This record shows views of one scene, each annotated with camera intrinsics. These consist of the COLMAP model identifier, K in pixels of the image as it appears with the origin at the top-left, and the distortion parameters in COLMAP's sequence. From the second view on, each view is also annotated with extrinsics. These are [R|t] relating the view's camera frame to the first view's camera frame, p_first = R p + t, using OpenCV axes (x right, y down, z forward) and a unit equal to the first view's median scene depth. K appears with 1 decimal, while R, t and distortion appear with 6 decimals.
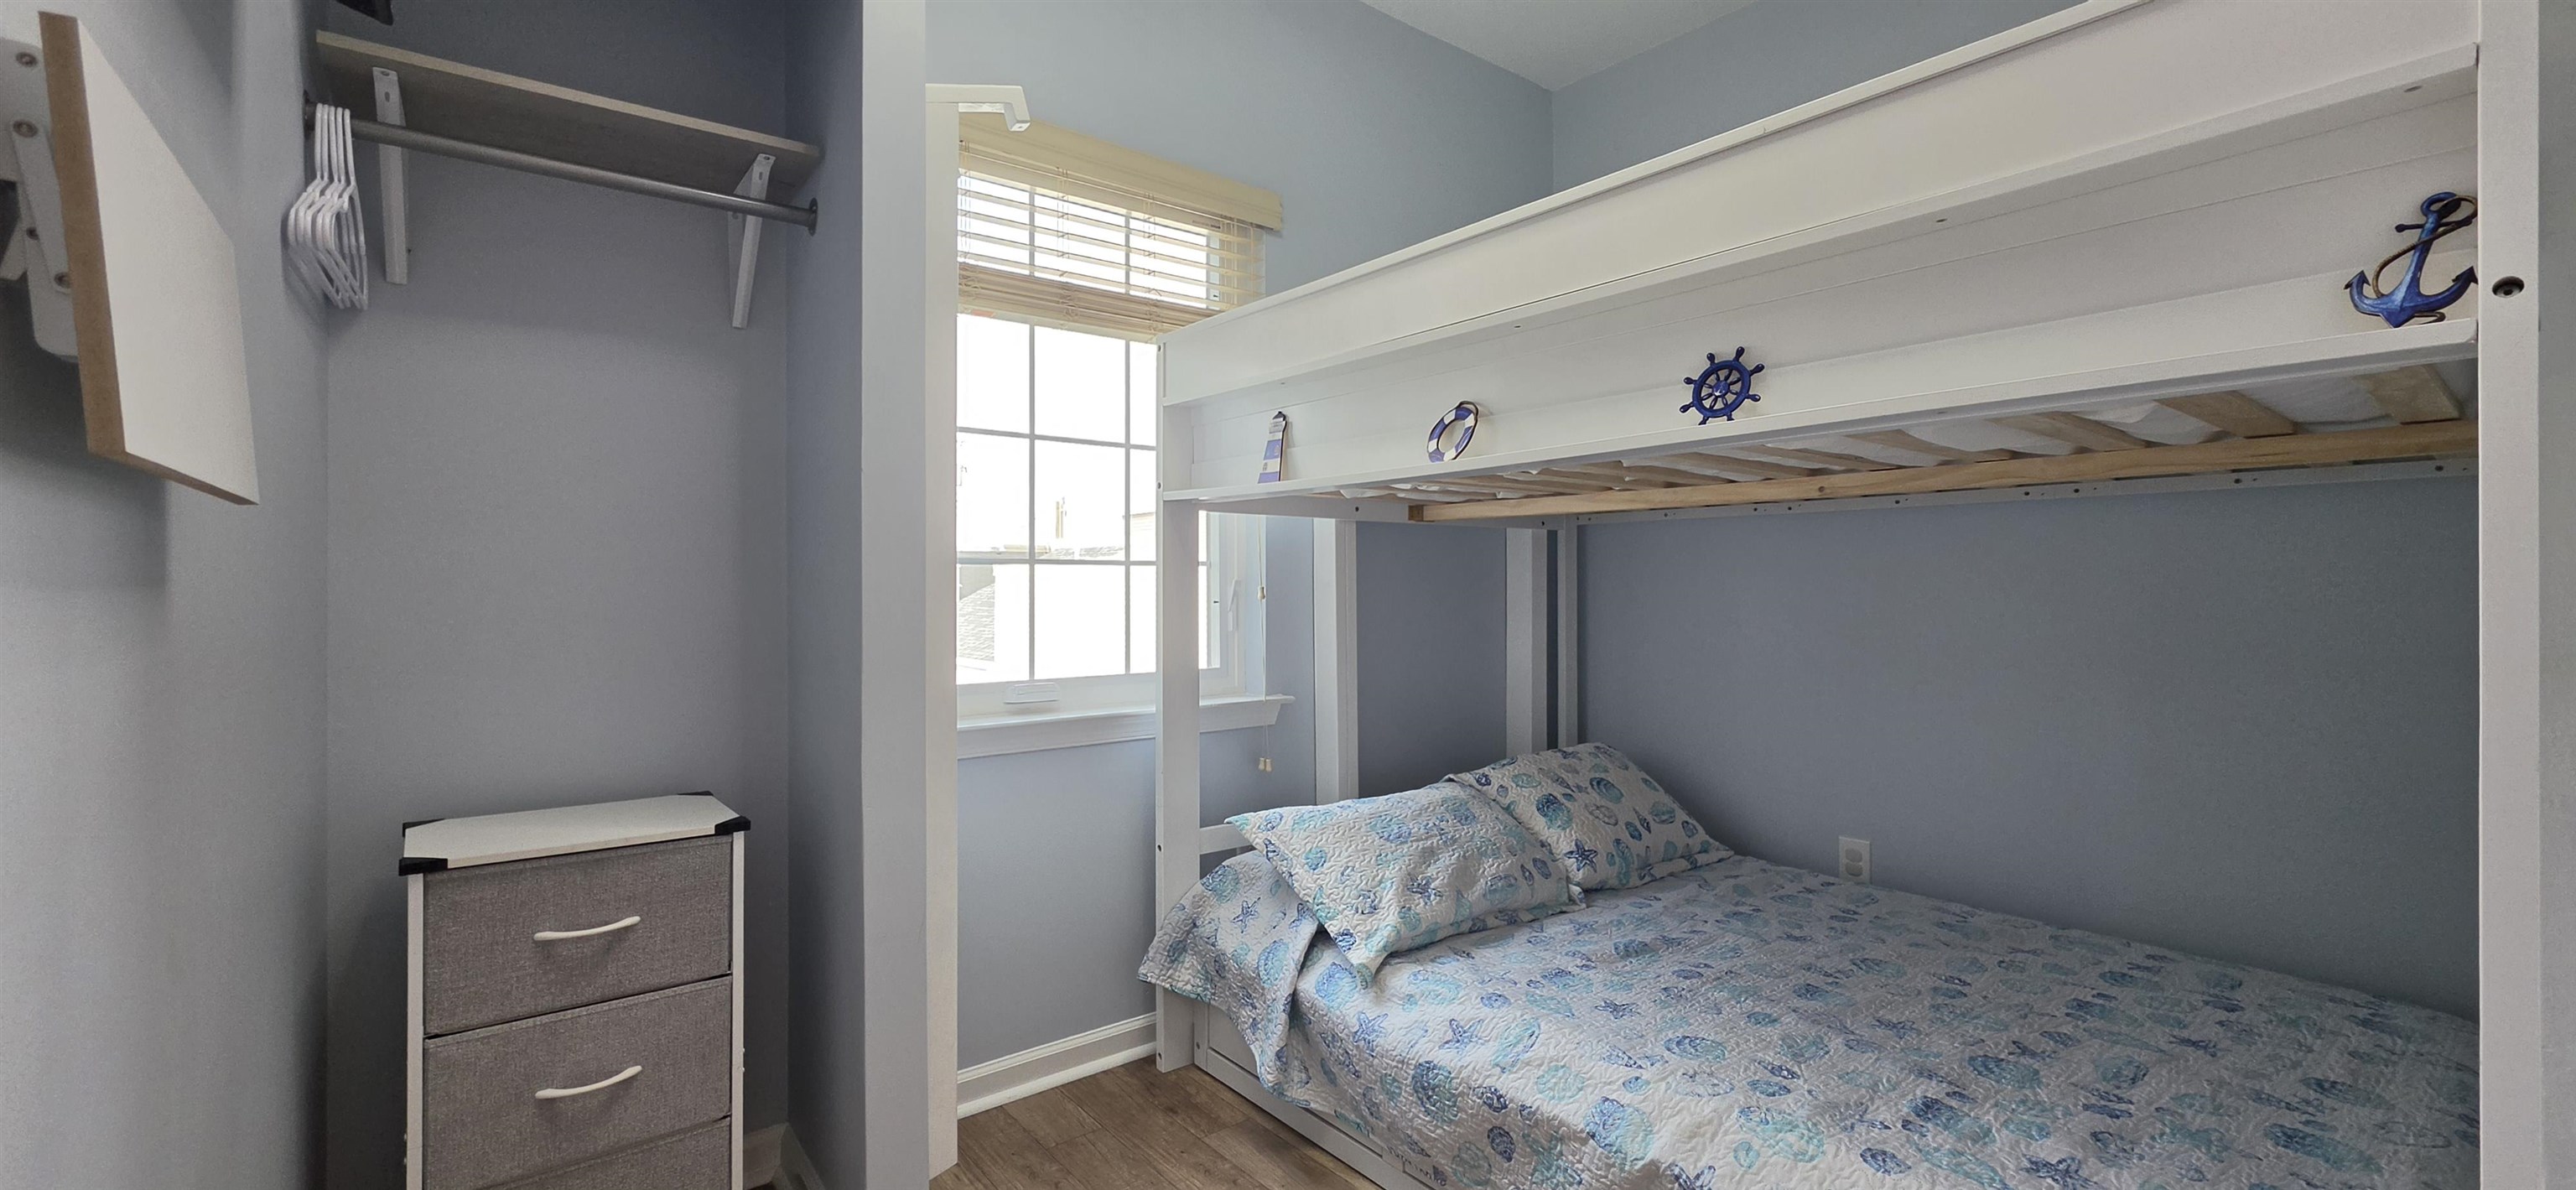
lens RADIAL K [[1035.3, 0, 1288.9], [0, 1035.3, 582.4], [0, 0, 1]] dist [-0.002385, 0.000441]
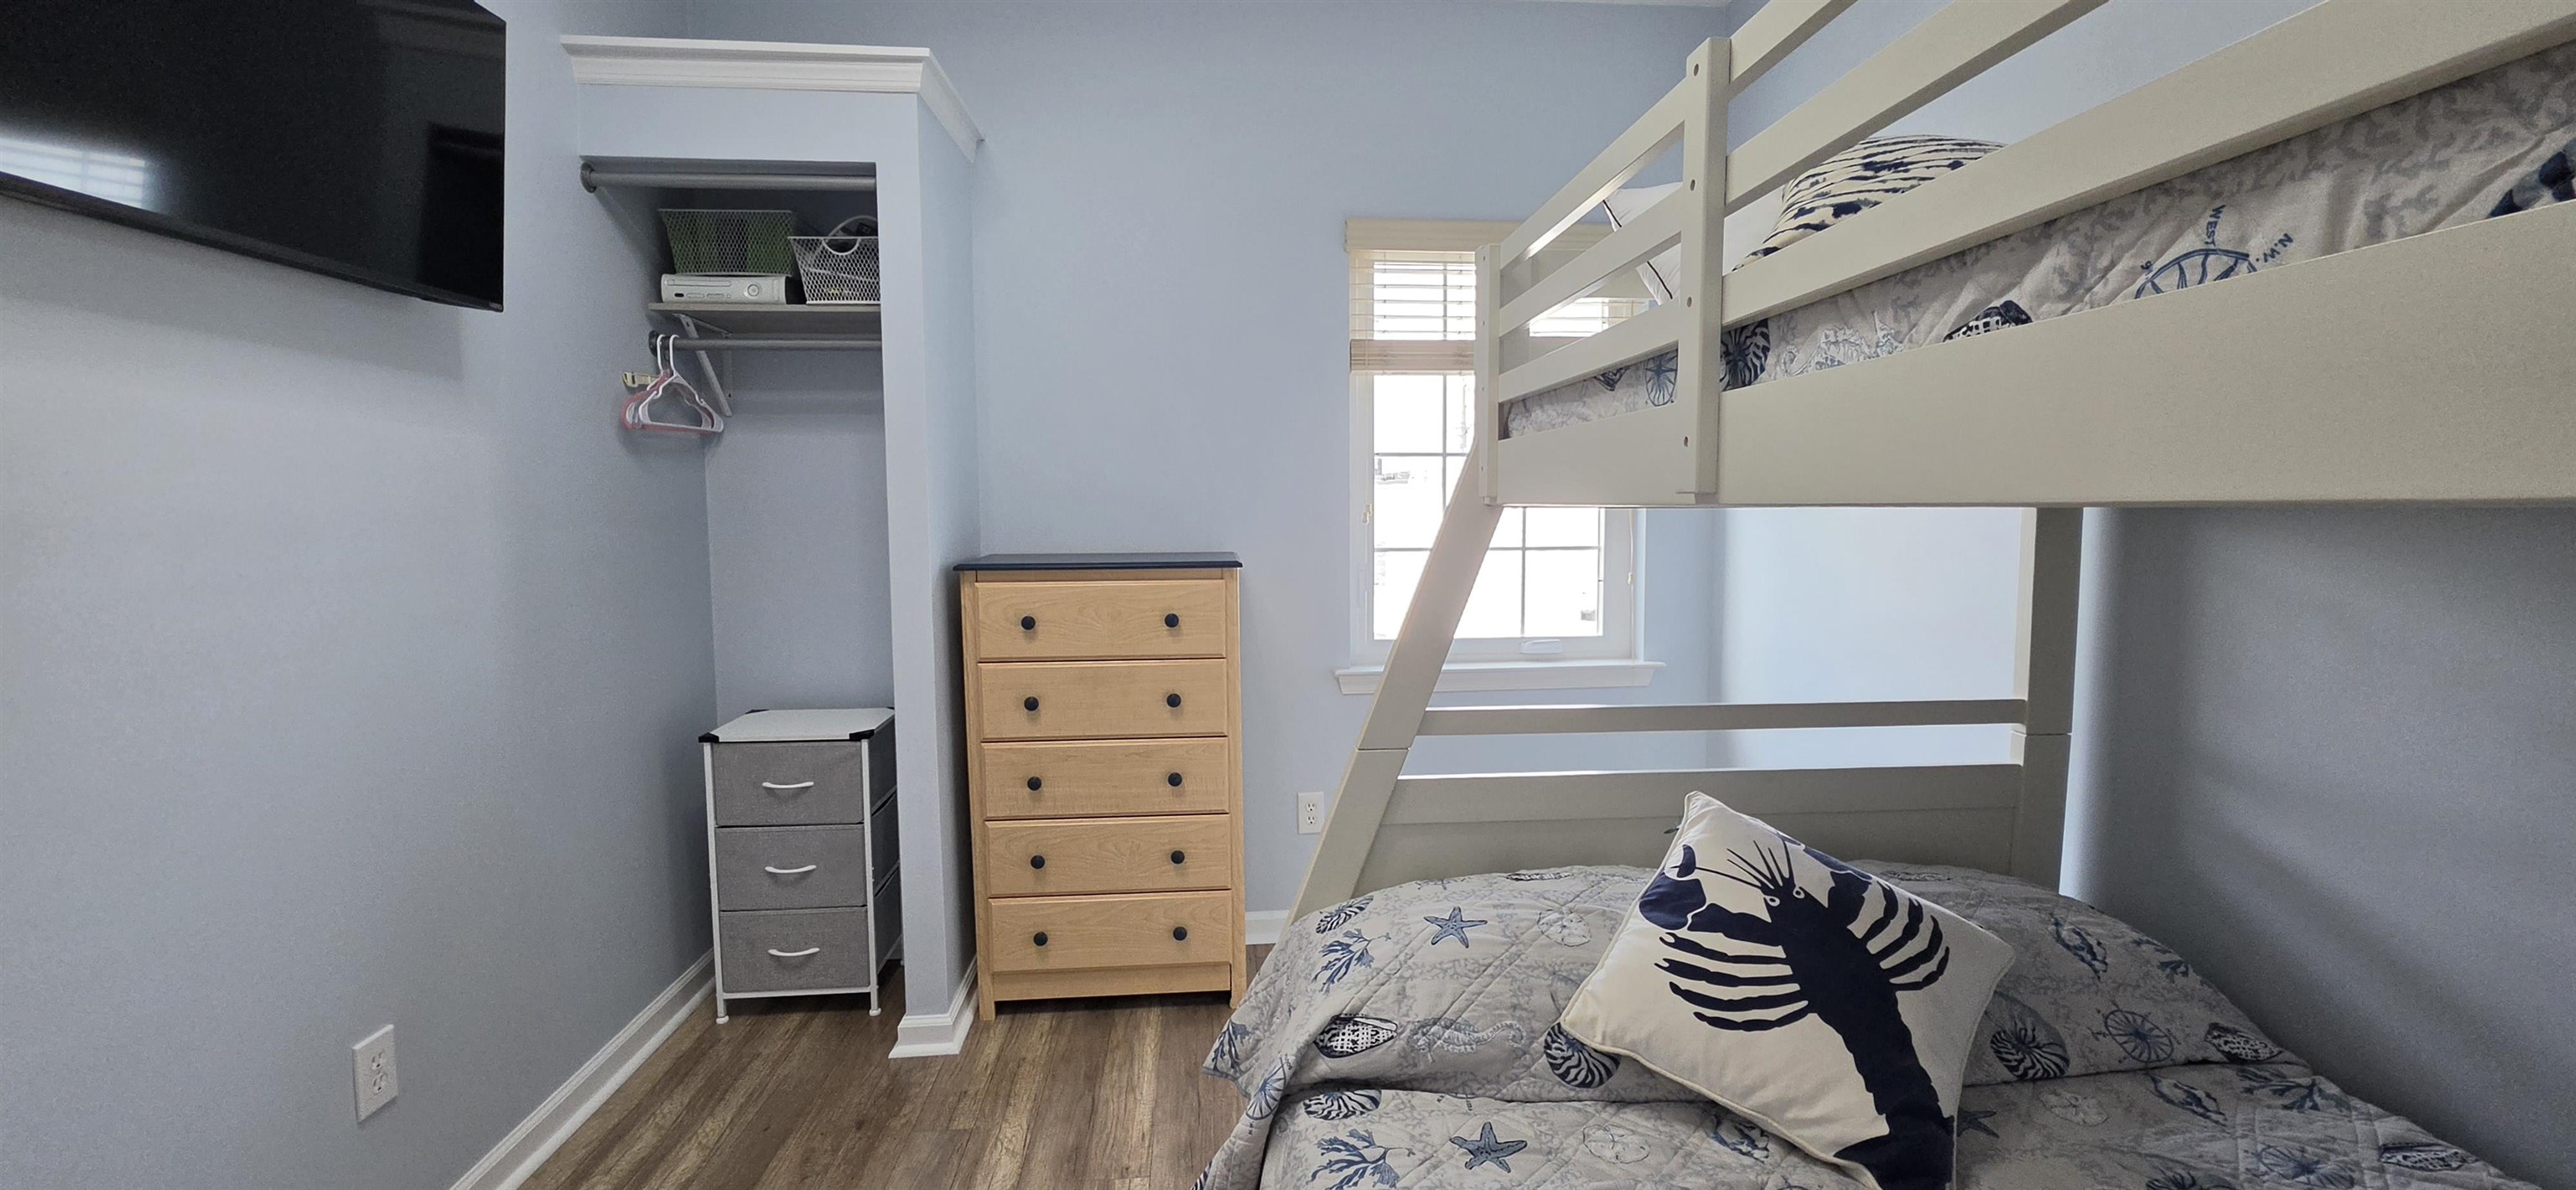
lens RADIAL K [[1035.3, 0, 1279.8], [0, 1035.3, 588.4], [0, 0, 1]] dist [-0.002385, 0.000441]
pose [[0.822784, 0.042080, -0.566794, 0.953915], [-0.000273, 0.997285, 0.073643, -0.123731], [0.568354, -0.060438, 0.820562, 0.039840]]
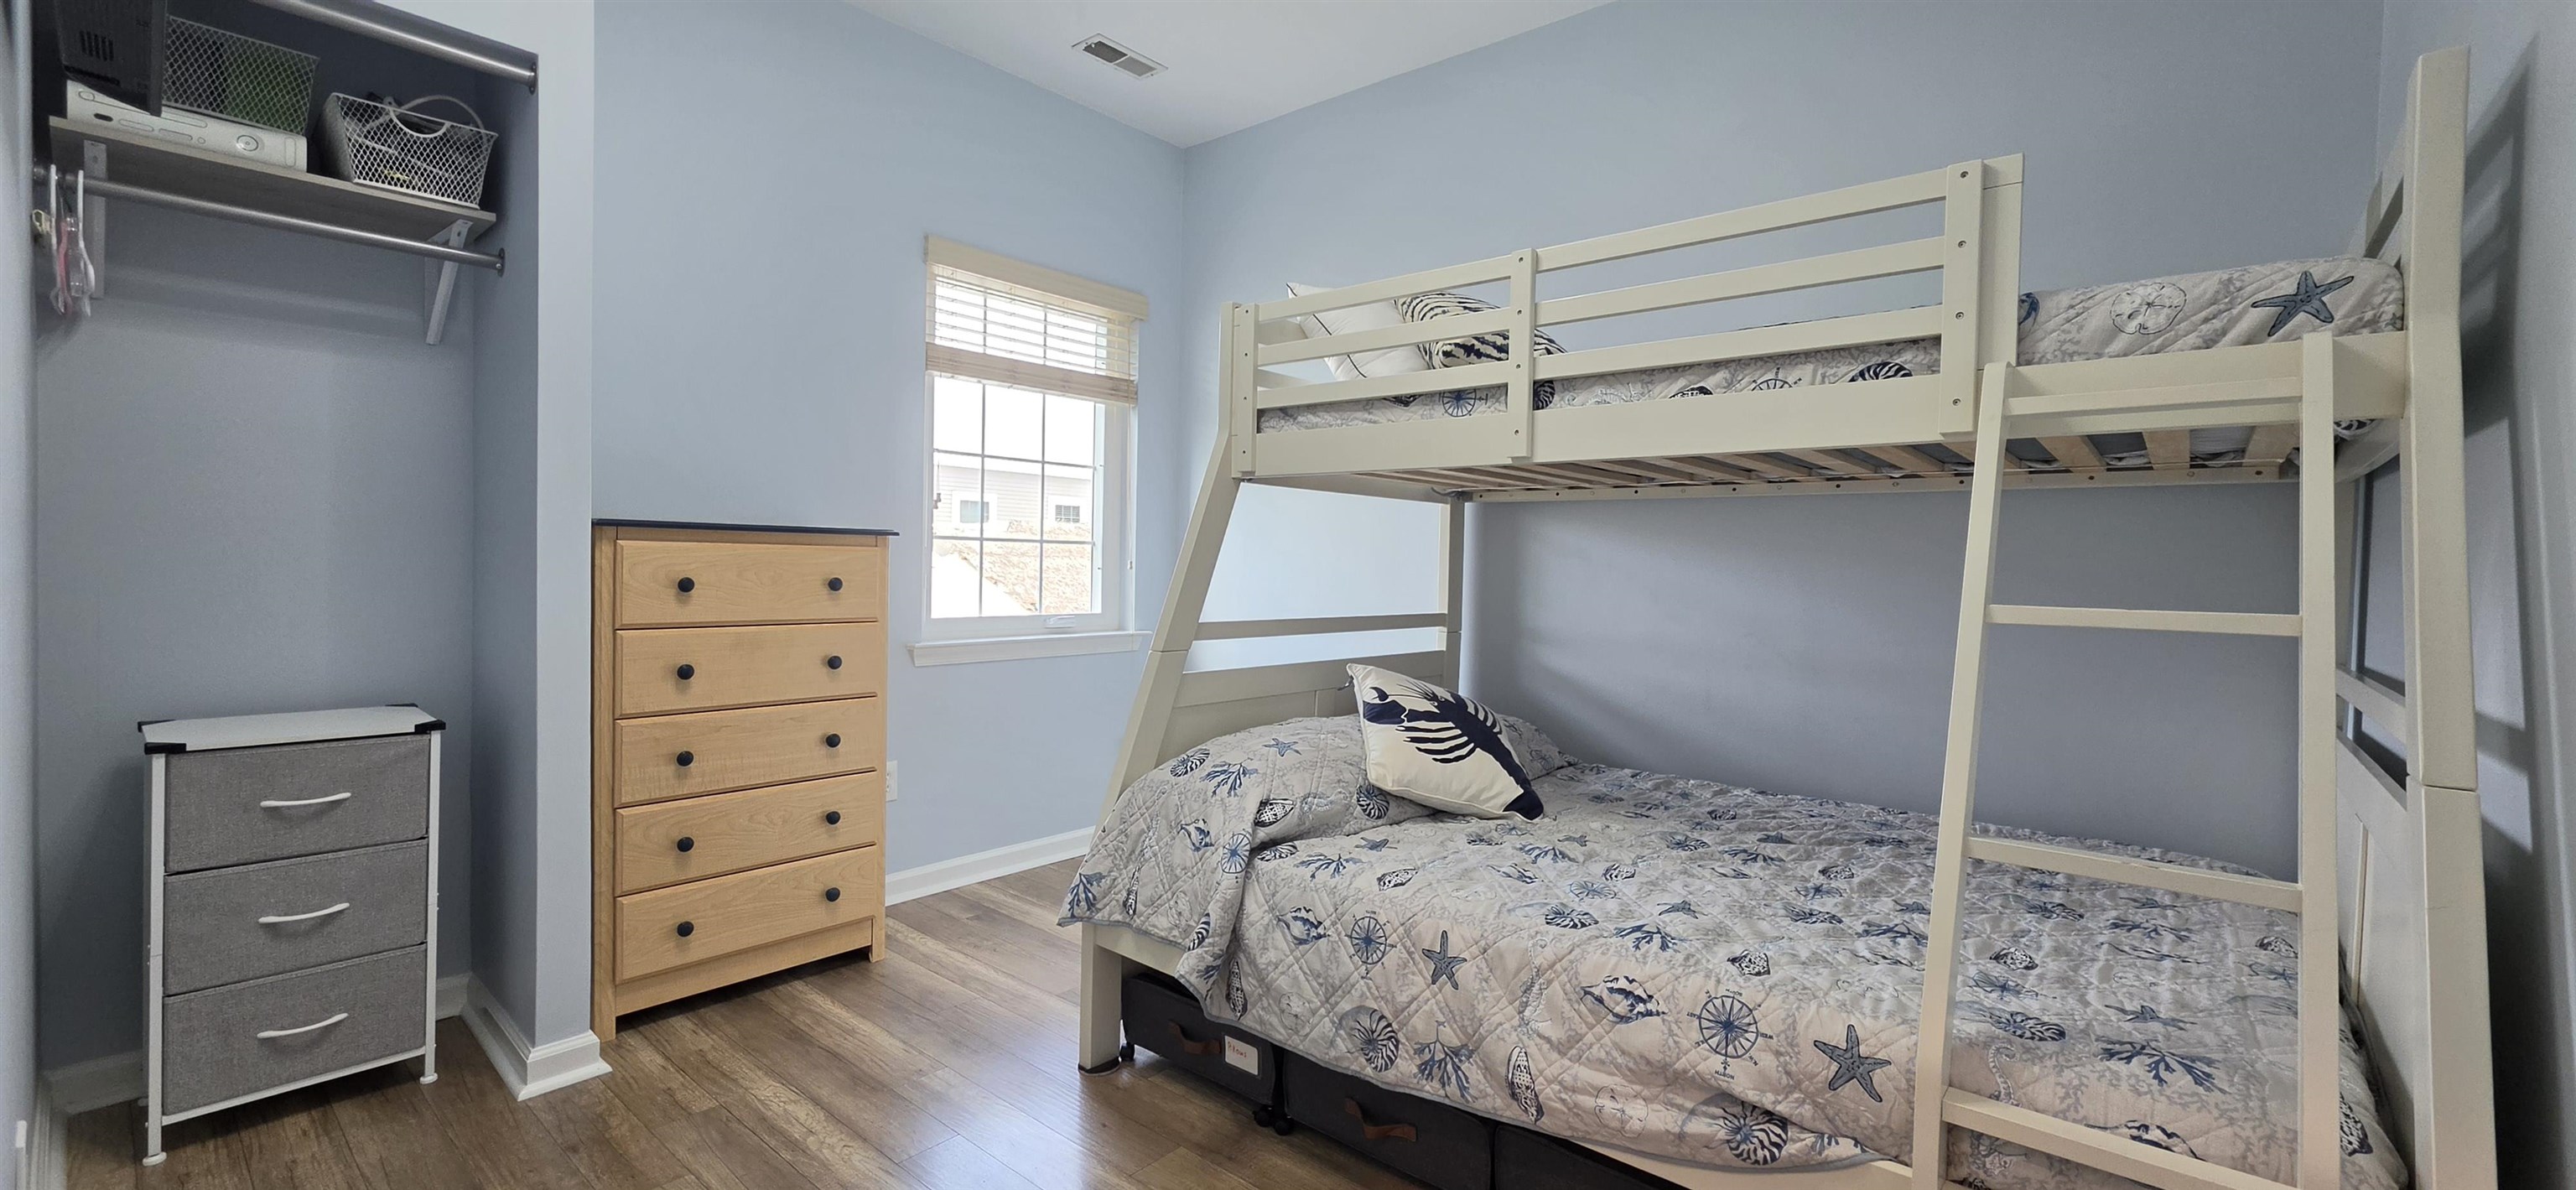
lens RADIAL K [[1035.3, 0, 1305.7], [0, 1035.3, 590.1], [0, 0, 1]] dist [-0.002385, 0.000441]
pose [[0.982472, 0.017871, 0.185550, 0.324200], [-0.022054, 0.999546, 0.020505, 0.006639], [-0.185099, -0.024237, 0.982421, -0.519326]]
